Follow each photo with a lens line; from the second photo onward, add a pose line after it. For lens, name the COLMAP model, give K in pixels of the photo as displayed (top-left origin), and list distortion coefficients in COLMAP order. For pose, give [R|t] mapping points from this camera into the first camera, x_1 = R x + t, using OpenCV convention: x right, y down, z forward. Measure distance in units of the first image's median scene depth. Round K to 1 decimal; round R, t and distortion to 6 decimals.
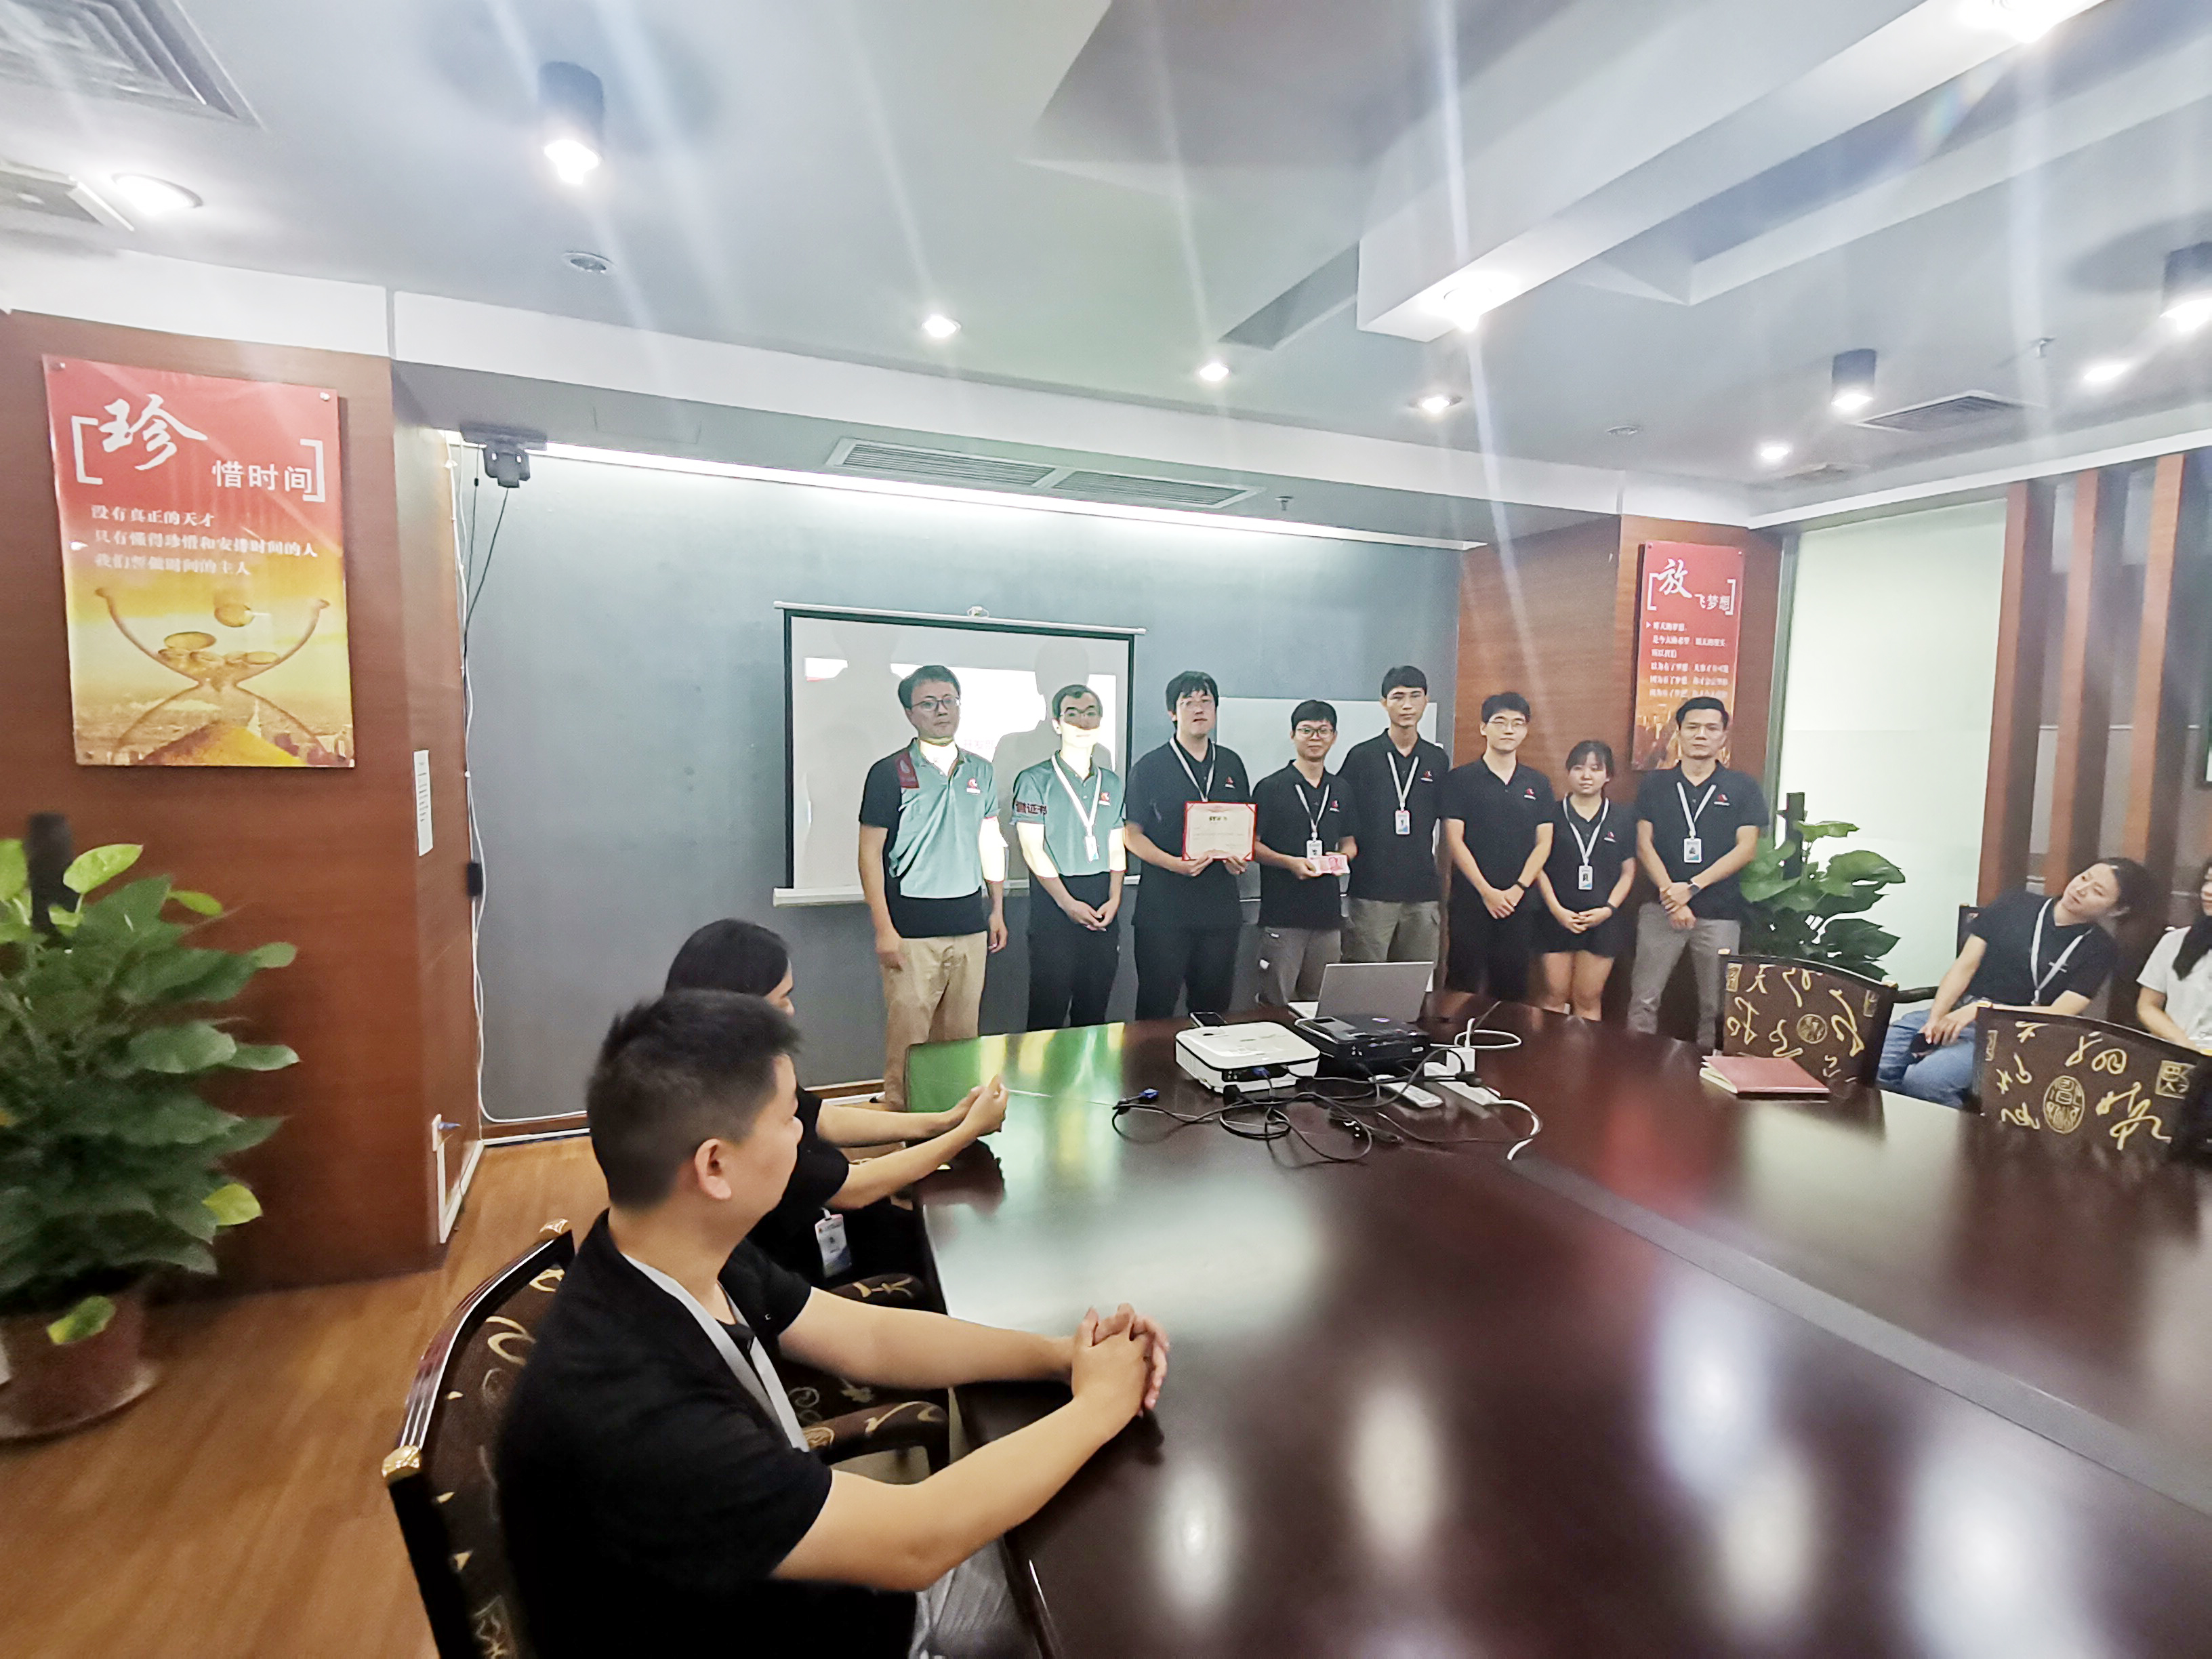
lens RADIAL K [[1076.1, 0, 1111.6], [0, 1076.1, 827.9], [0, 0, 1]] dist [0.017517, -0.000904]
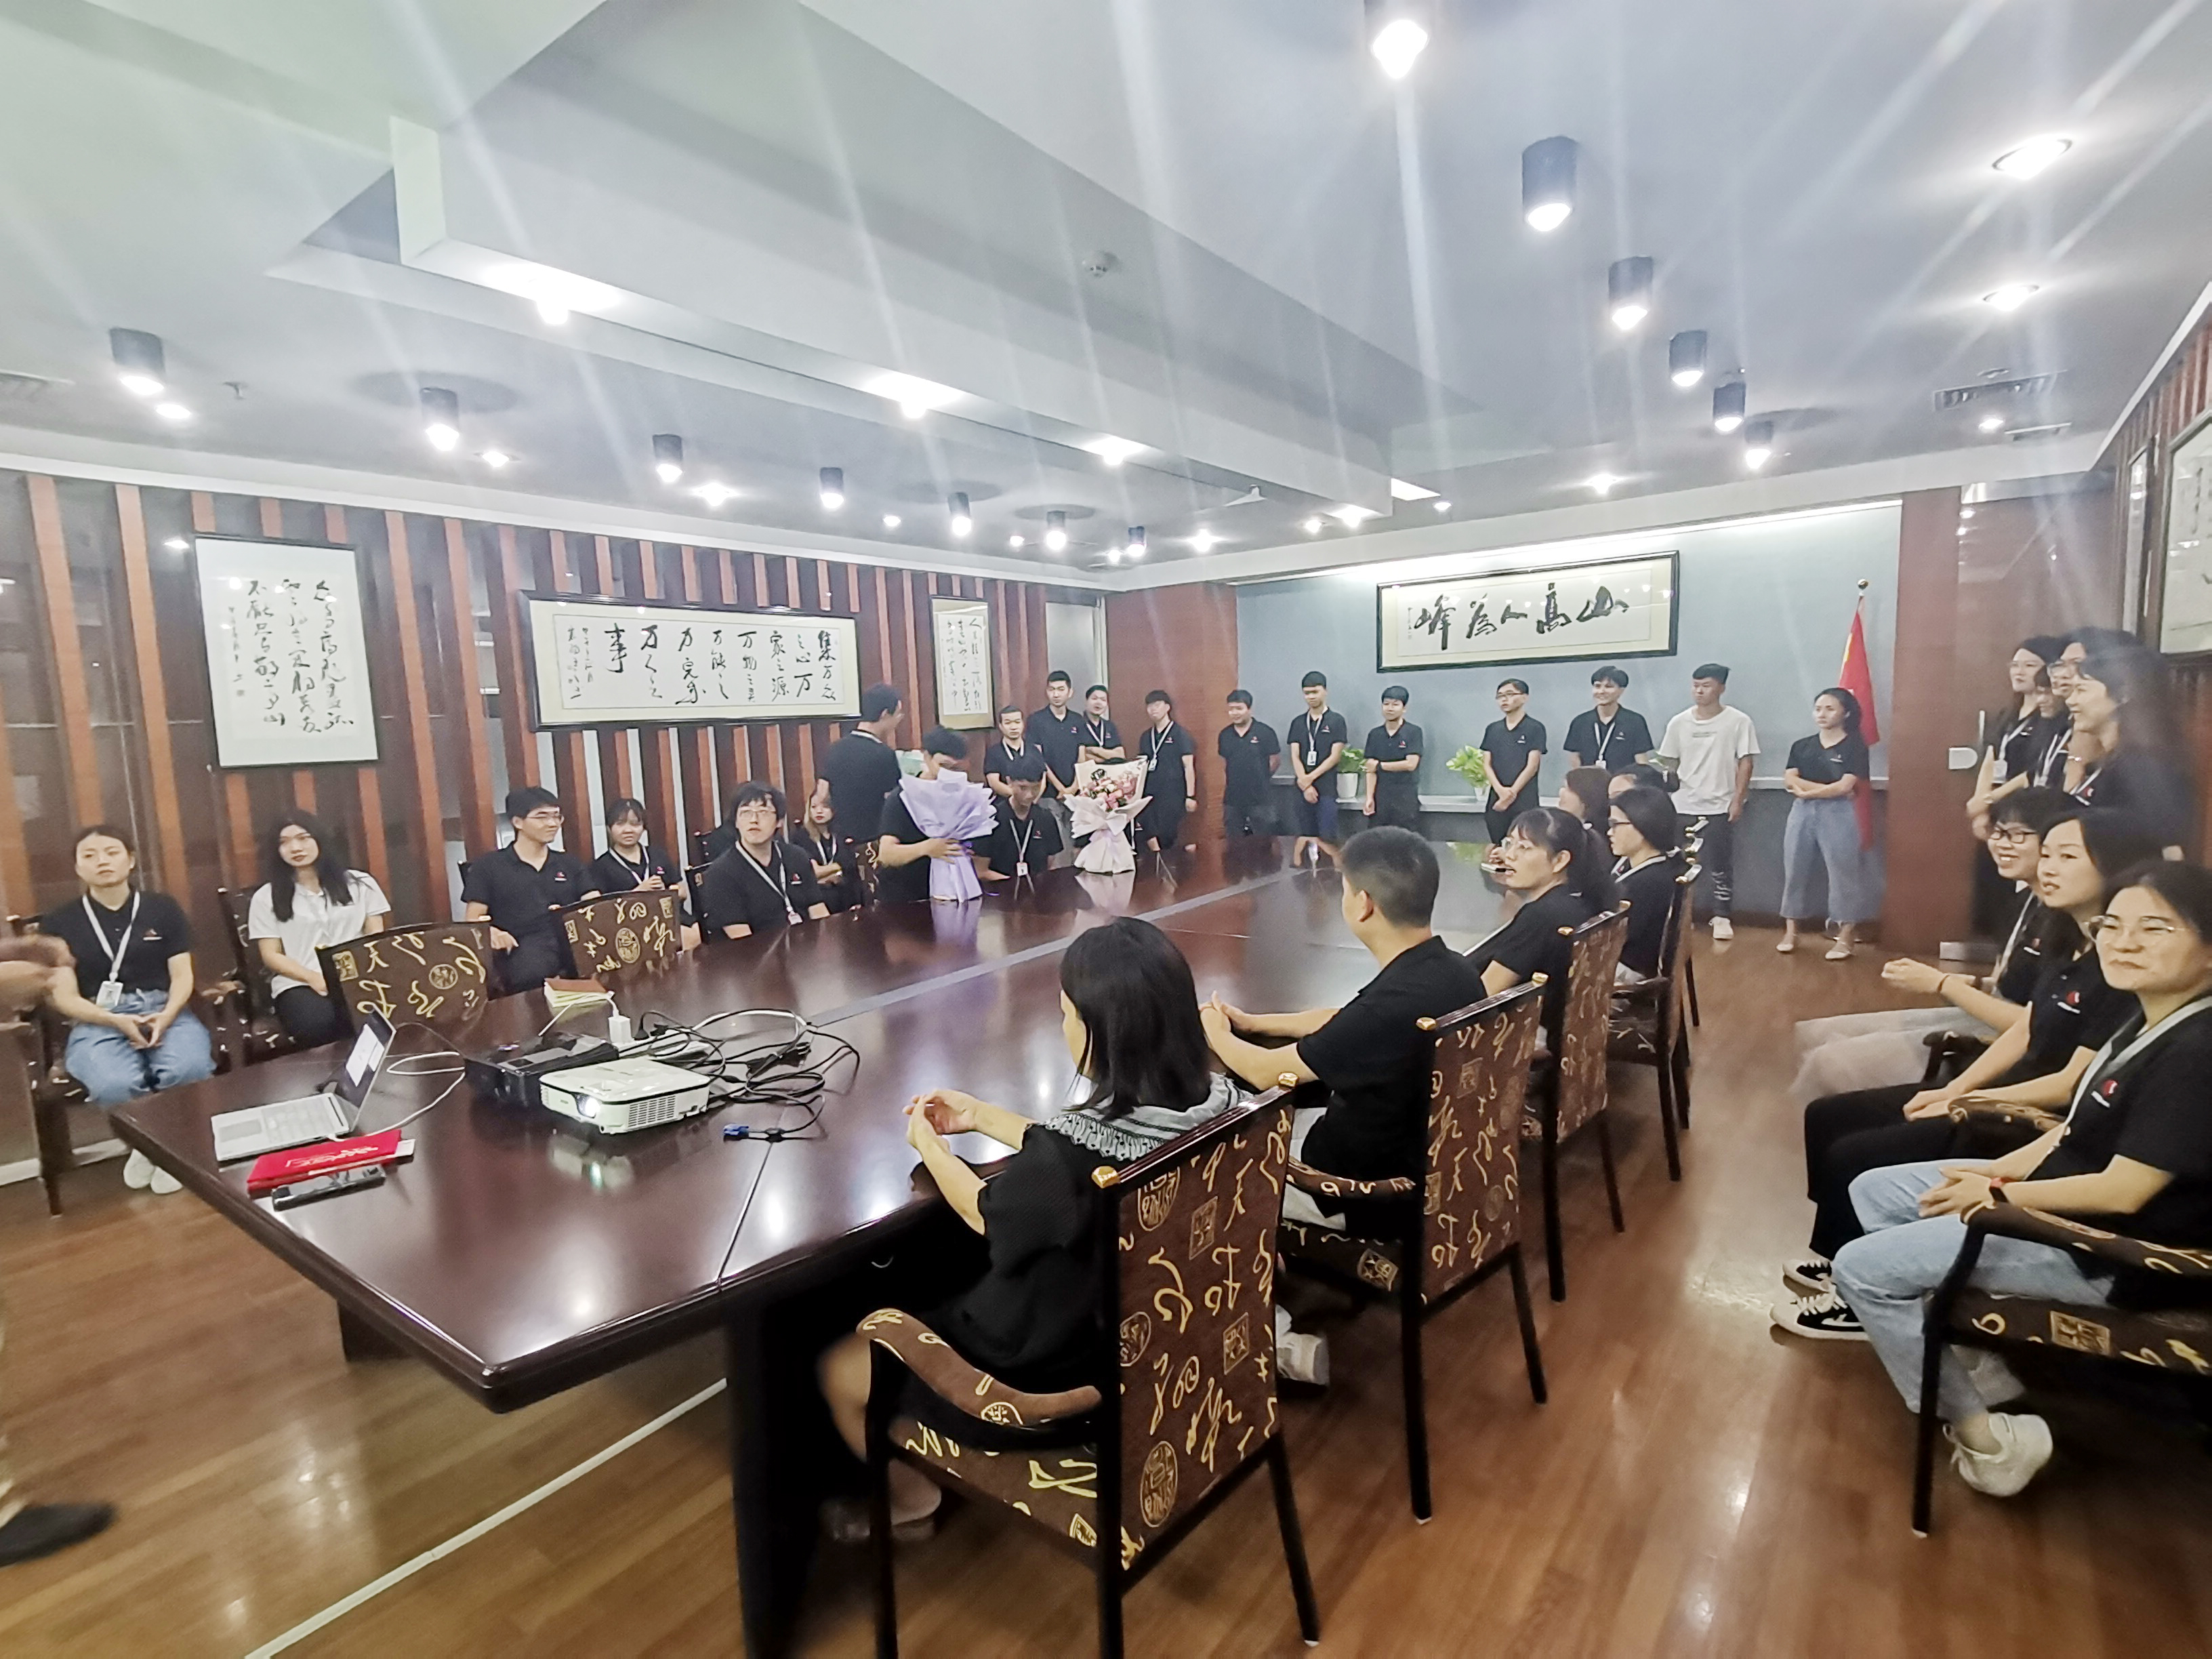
lens RADIAL K [[1076.1, 0, 1108.0], [0, 1076.1, 830.6], [0, 0, 1]] dist [0.017517, -0.000904]
pose [[-0.504344, -0.091622, 0.858628, -0.678788], [0.102700, 0.980933, 0.164996, -0.084458], [-0.857374, 0.171396, -0.485318, 0.906978]]
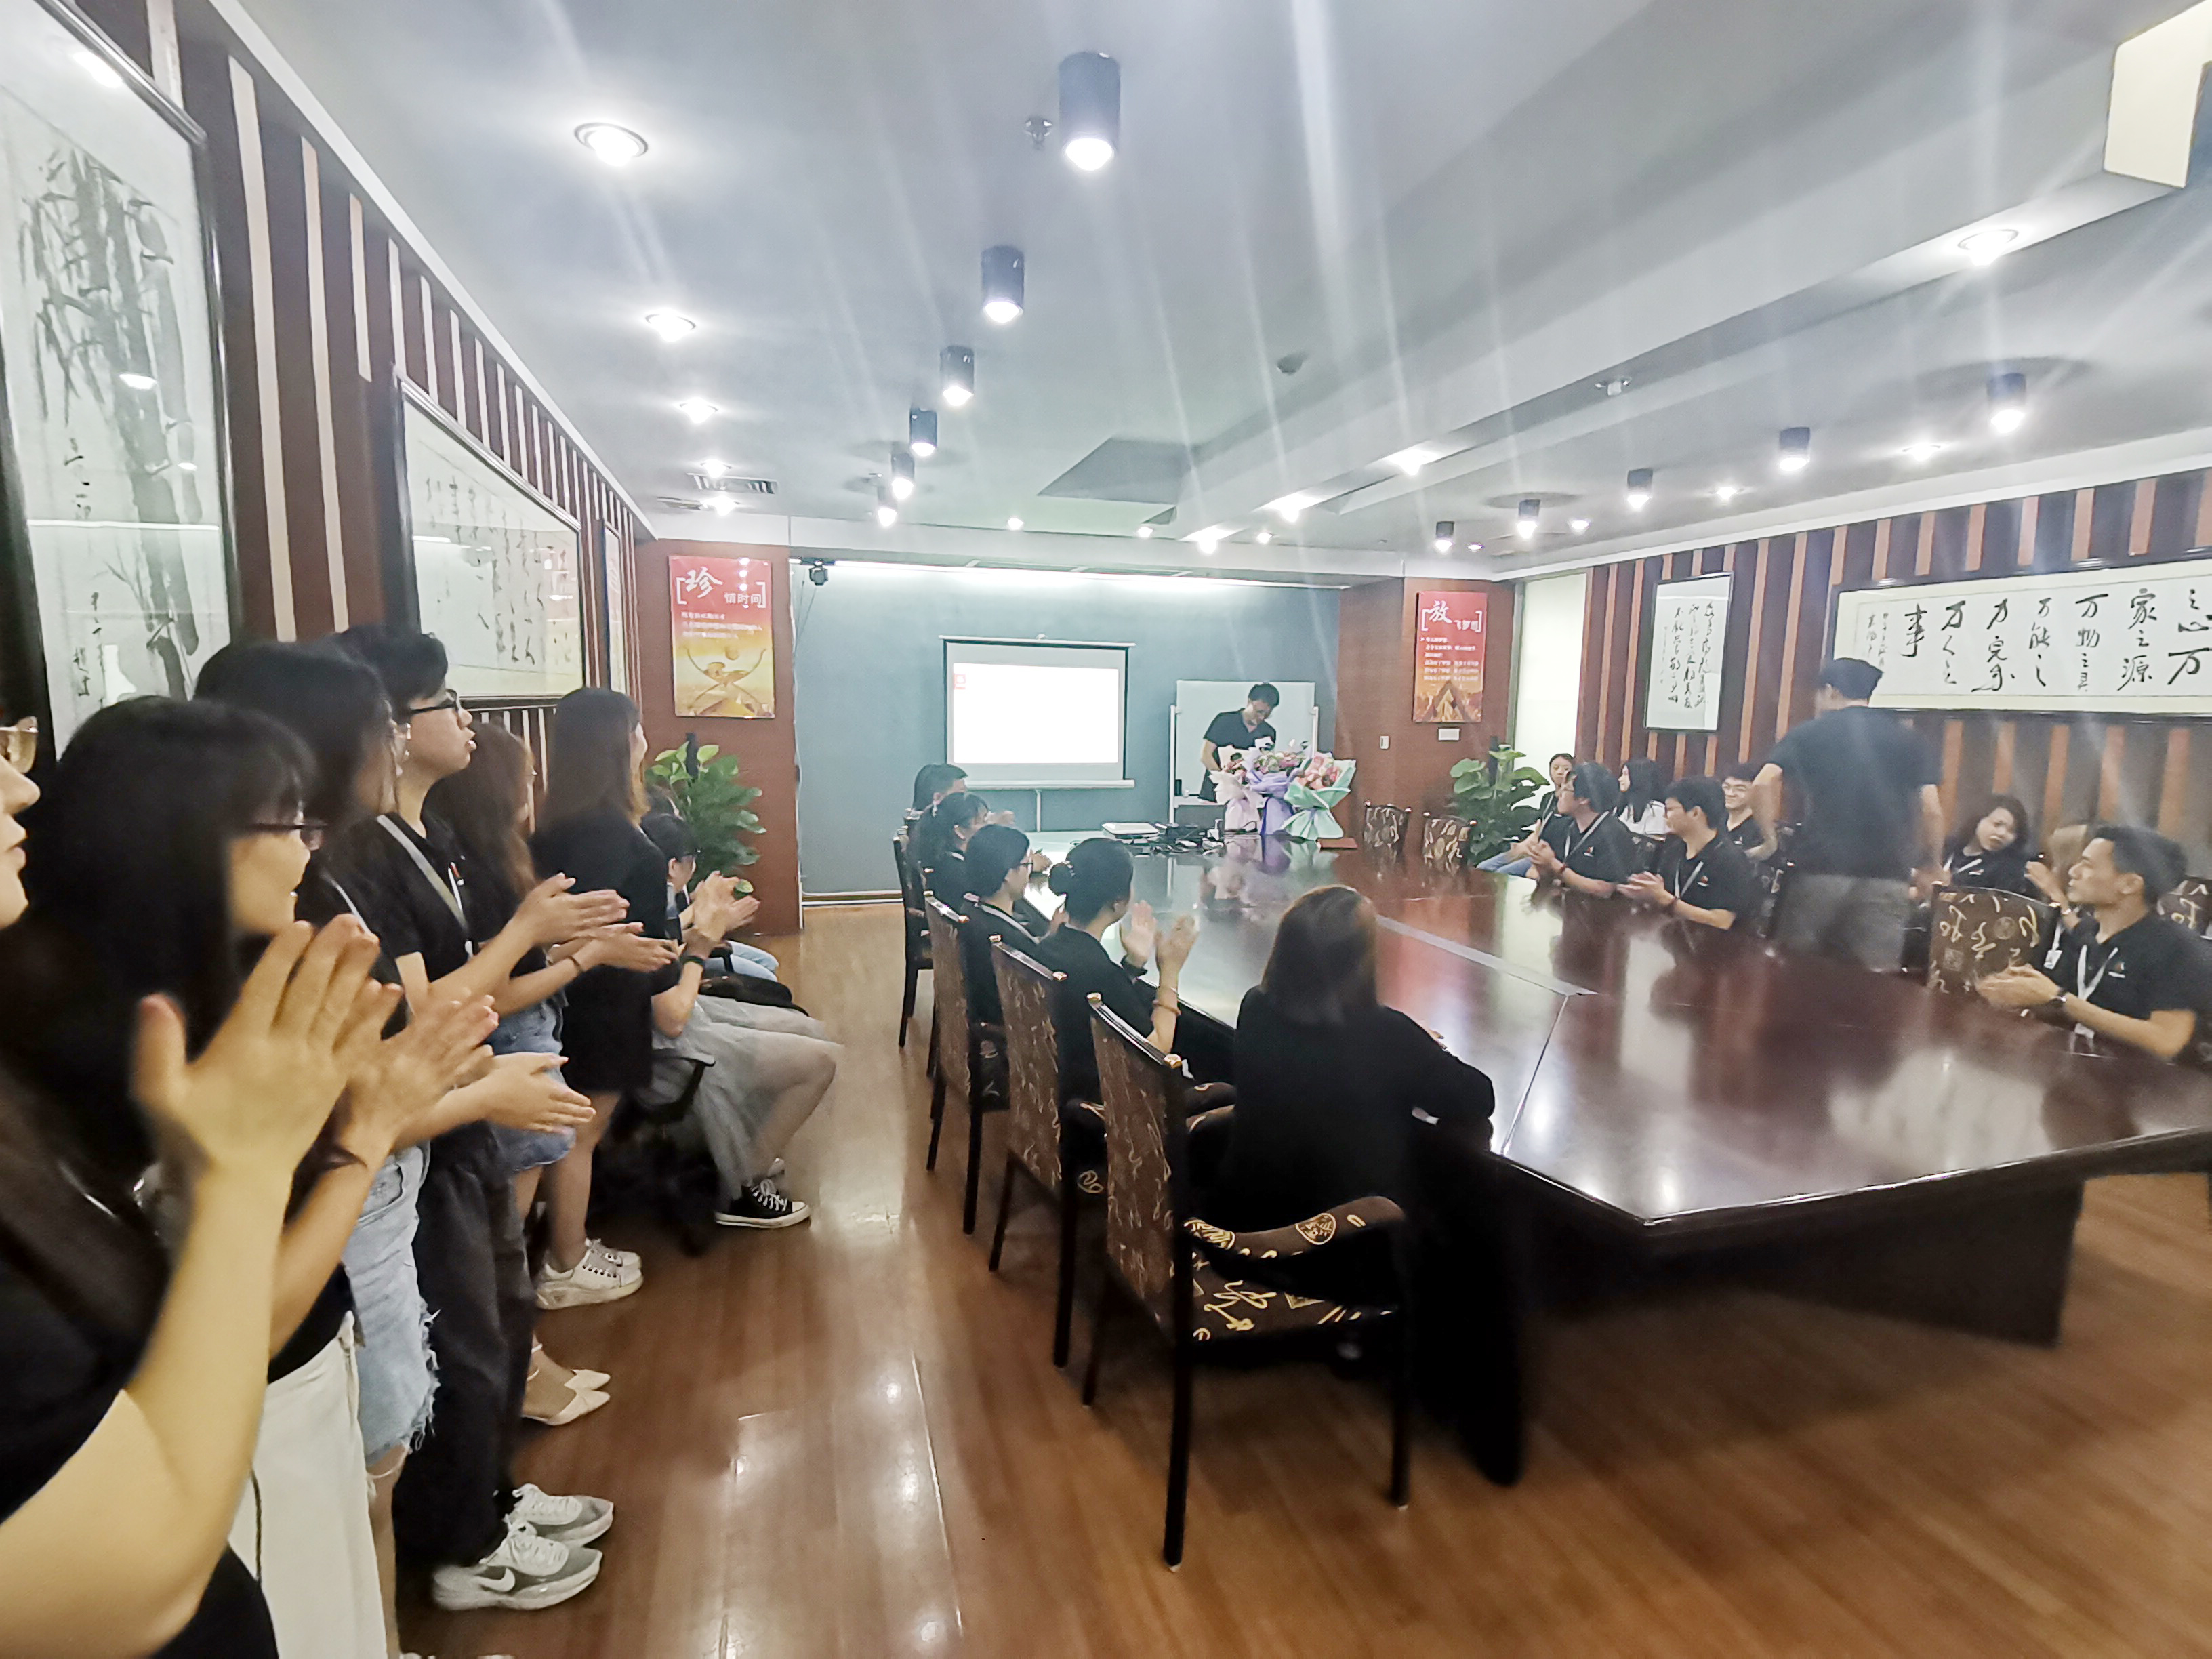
lens RADIAL K [[1076.1, 0, 1095.8], [0, 1076.1, 817.4], [0, 0, 1]] dist [0.017517, -0.000904]
pose [[0.991990, 0.012497, -0.125699, 0.313103], [-0.009473, 0.999652, 0.024624, 0.100885], [0.125963, -0.023236, 0.991763, -1.291400]]
